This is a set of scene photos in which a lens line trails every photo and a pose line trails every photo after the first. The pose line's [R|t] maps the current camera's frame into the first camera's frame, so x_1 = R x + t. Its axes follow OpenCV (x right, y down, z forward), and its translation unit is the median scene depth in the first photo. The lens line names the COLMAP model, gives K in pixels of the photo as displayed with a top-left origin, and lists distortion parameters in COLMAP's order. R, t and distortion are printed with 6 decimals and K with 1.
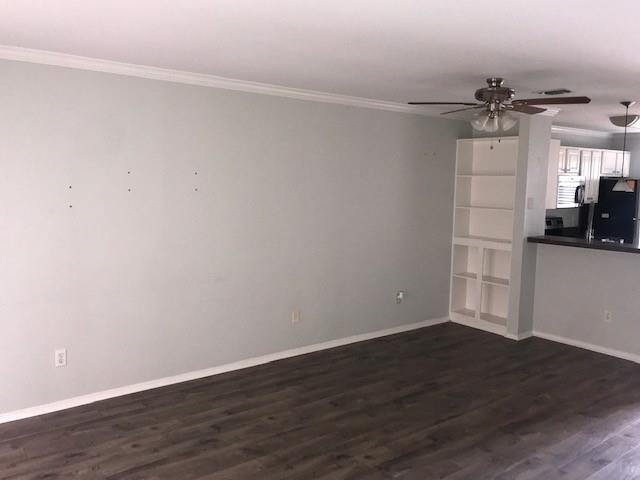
lens RADIAL K [[540.0, 0, 316.4], [0, 540.0, 240.0], [0, 0, 1]] dist [0.043582, -0.043049]
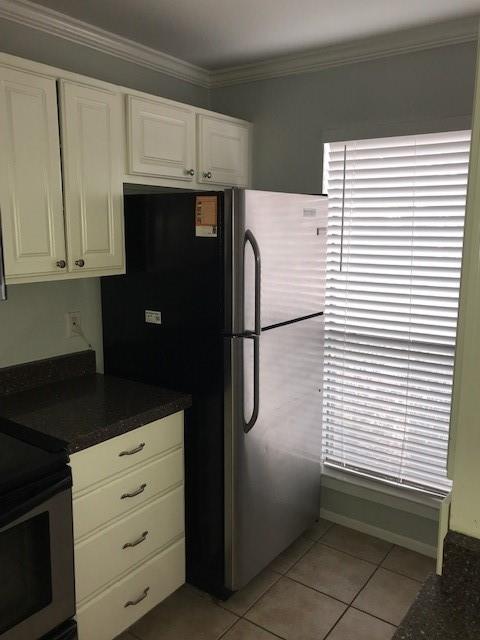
lens RADIAL K [[540.0, 0, 243.7], [0, 540.0, 313.7], [0, 0, 1]] dist [0.043582, -0.043049]
pose [[0.960611, -0.048139, 0.273694, 0.504399], [0.035639, 0.998090, 0.050465, -0.060885], [-0.275601, -0.038723, 0.960492, 0.709163]]
